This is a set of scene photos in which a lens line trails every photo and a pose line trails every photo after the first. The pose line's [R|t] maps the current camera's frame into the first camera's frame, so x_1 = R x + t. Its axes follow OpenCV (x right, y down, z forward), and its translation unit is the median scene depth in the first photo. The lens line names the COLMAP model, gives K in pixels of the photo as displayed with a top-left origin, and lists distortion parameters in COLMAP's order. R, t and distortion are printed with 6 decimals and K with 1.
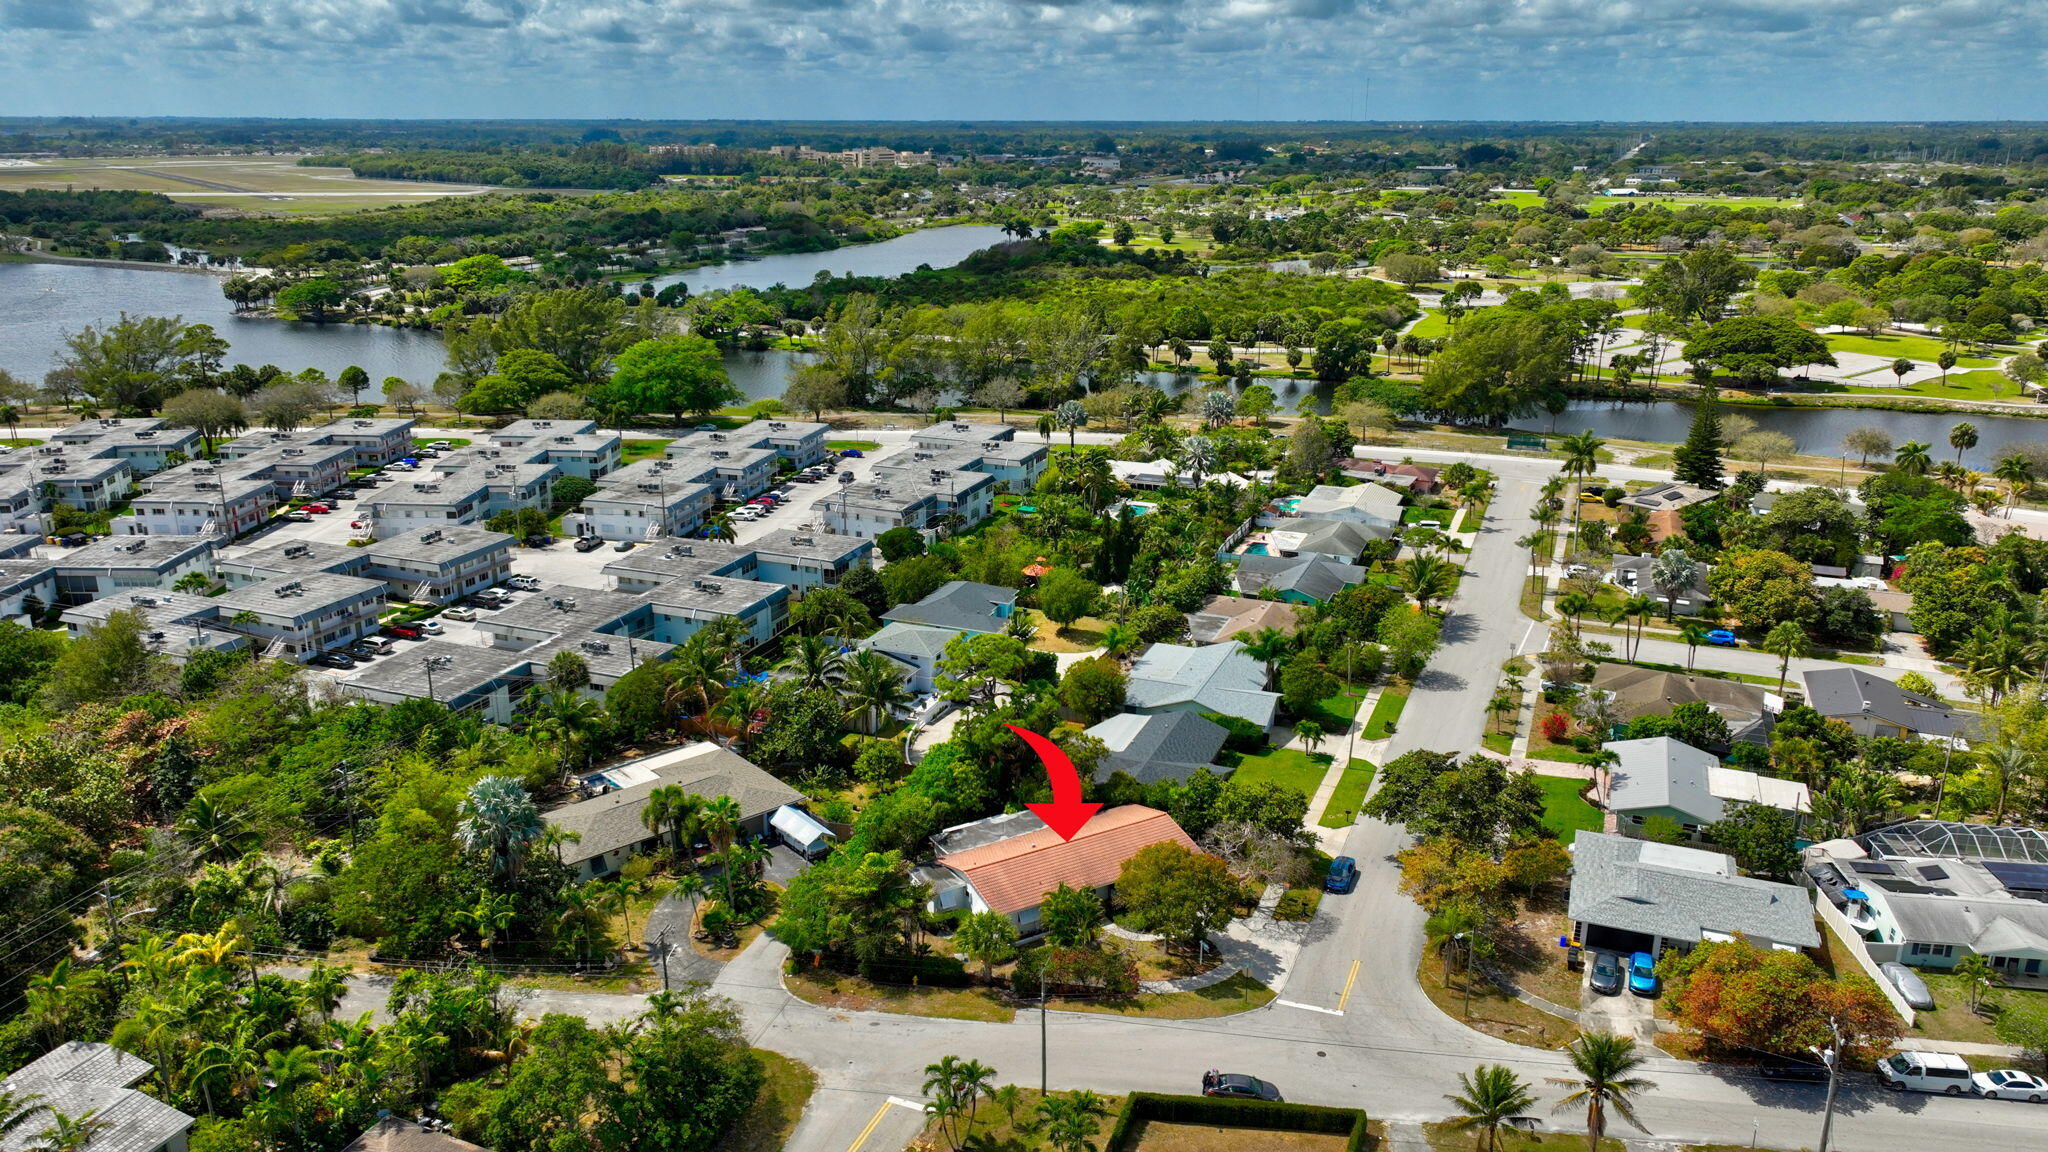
lens RADIAL K [[1469.1, 0, 1028.2], [0, 1469.1, 568.9], [0, 0, 1]] dist [0.008779, 0.007898]
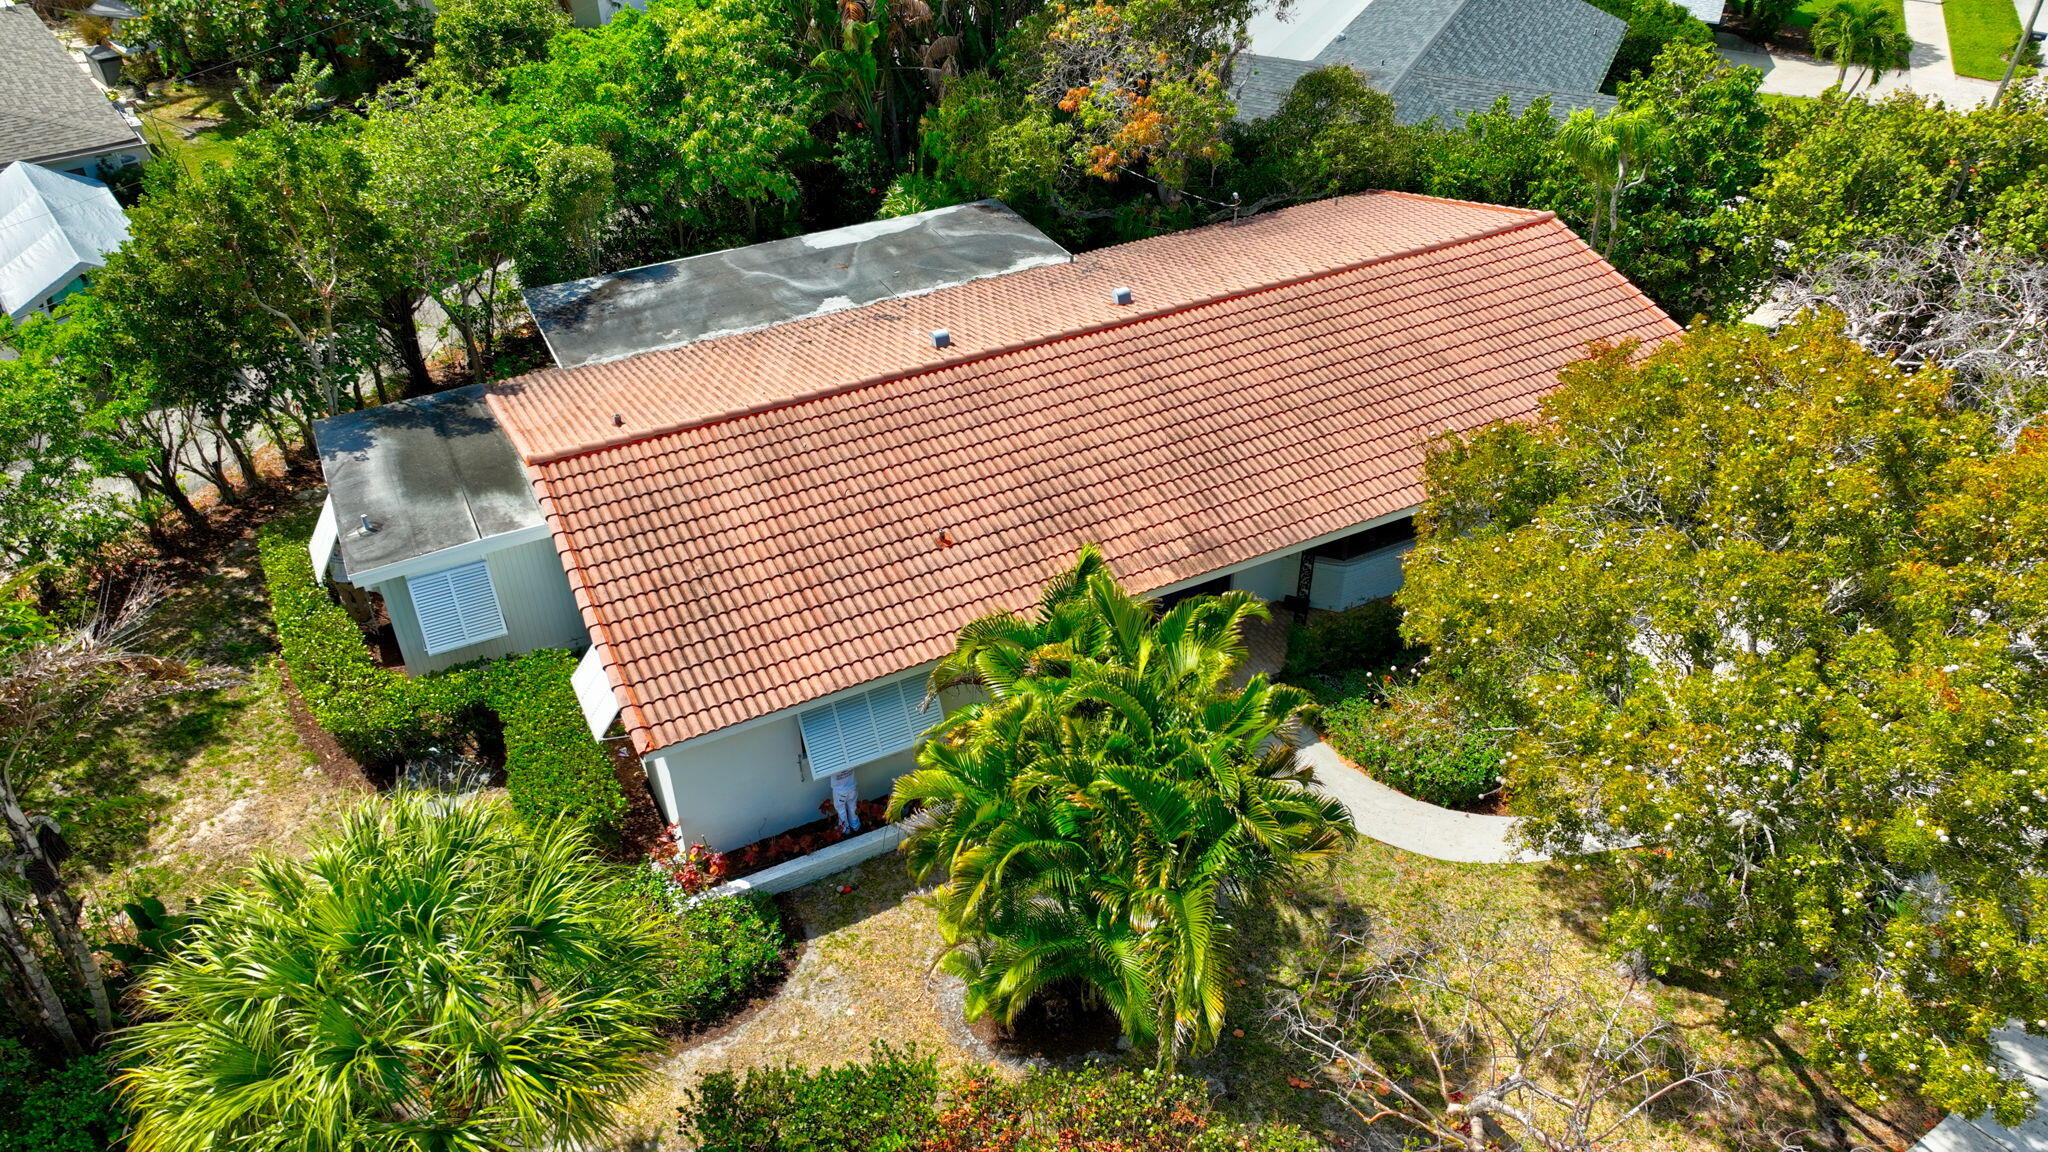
lens RADIAL K [[1444.1, 0, 1027.8], [0, 1444.1, 570.8], [0, 0, 1]] dist [0.010297, 0.003535]
pose [[0.998254, 0.032810, -0.049111, 0.019514], [-0.014970, 0.944908, 0.326994, 0.112643], [0.057134, -0.325688, 0.943750, 0.589147]]
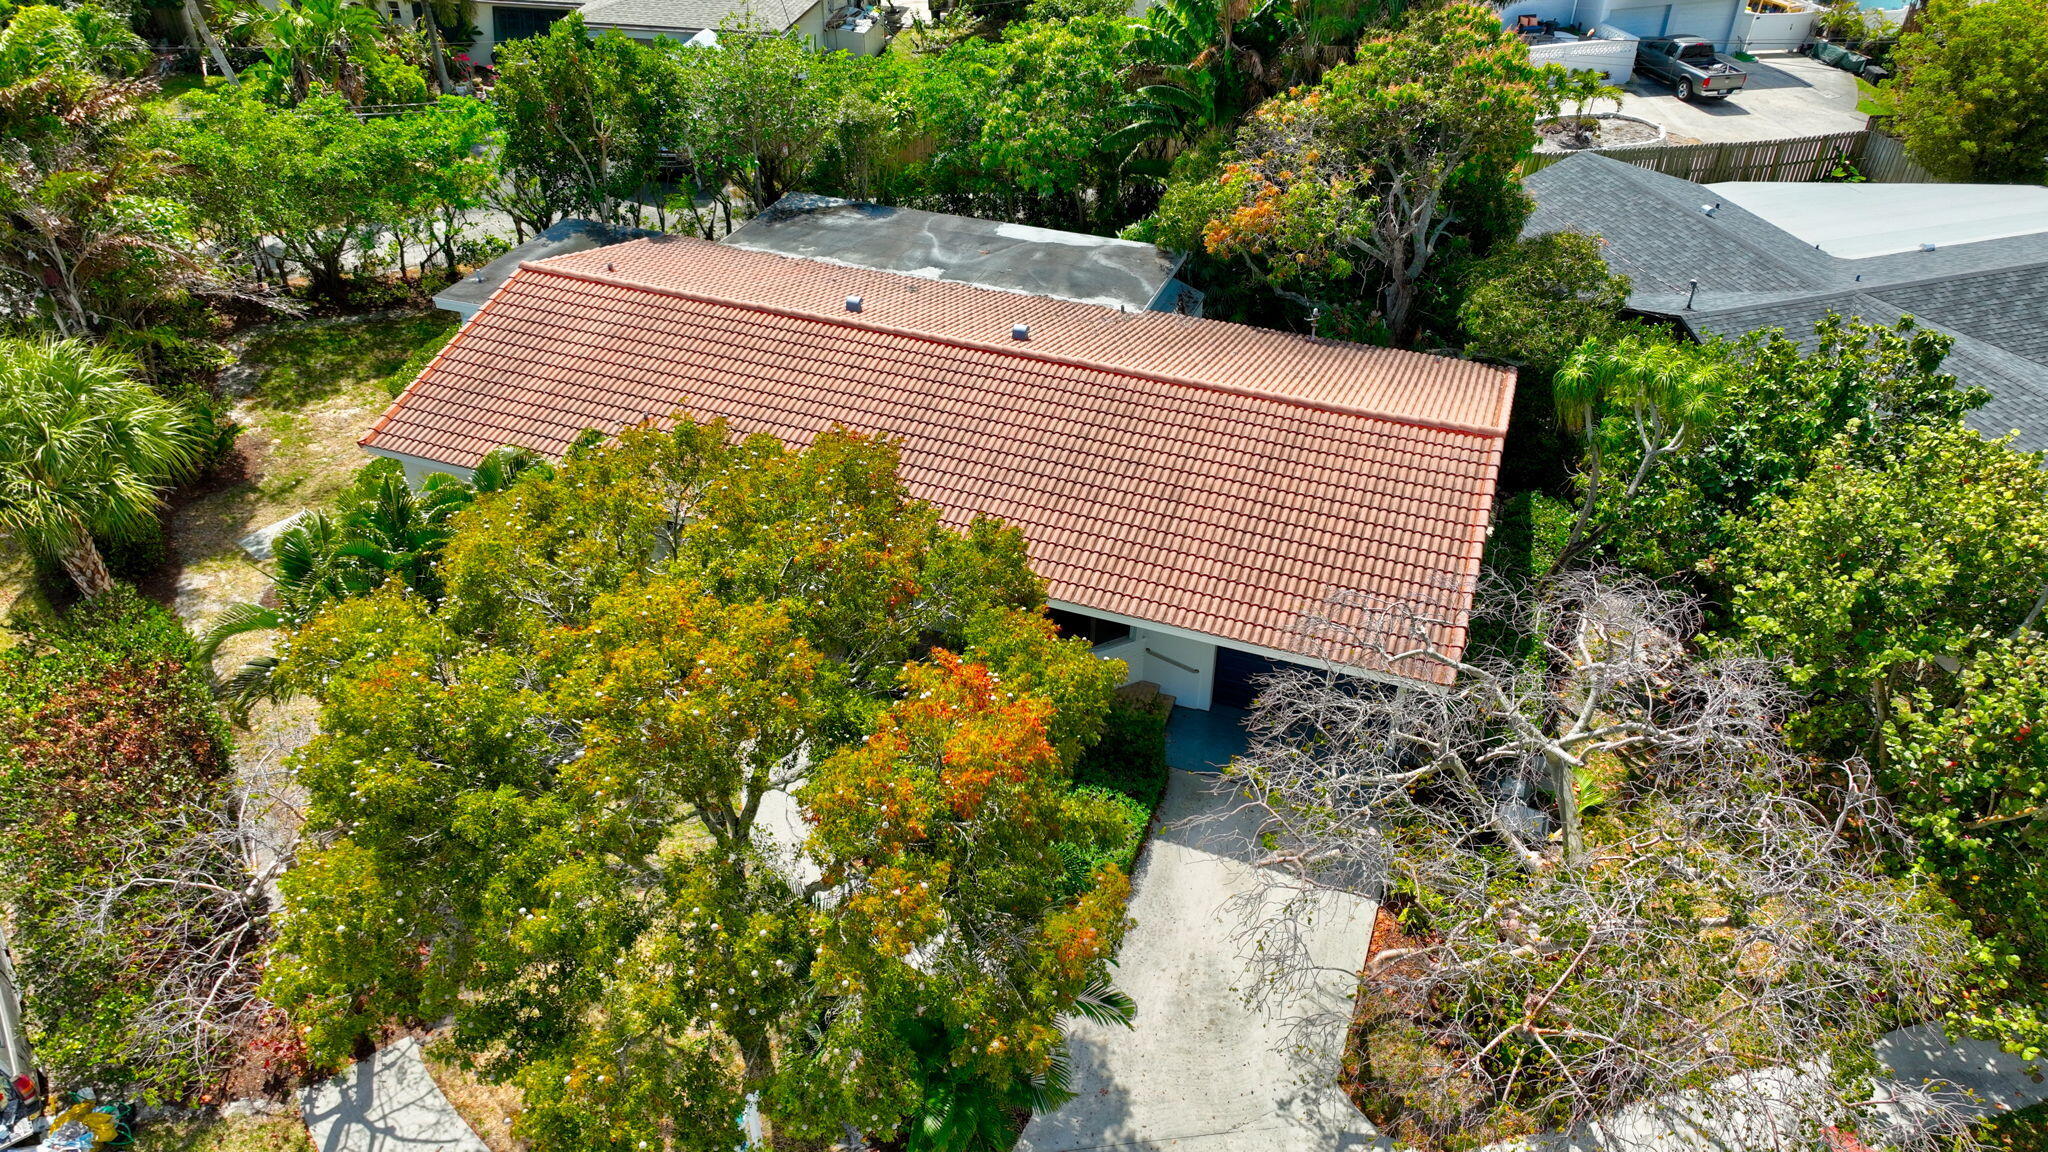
lens RADIAL K [[1444.1, 0, 1027.8], [0, 1444.1, 570.8], [0, 0, 1]] dist [0.010297, 0.003535]
pose [[0.628241, 0.450417, -0.634379, 0.142678], [-0.232164, 0.886761, 0.399693, 0.092295], [0.742572, -0.103824, 0.661671, 0.633521]]
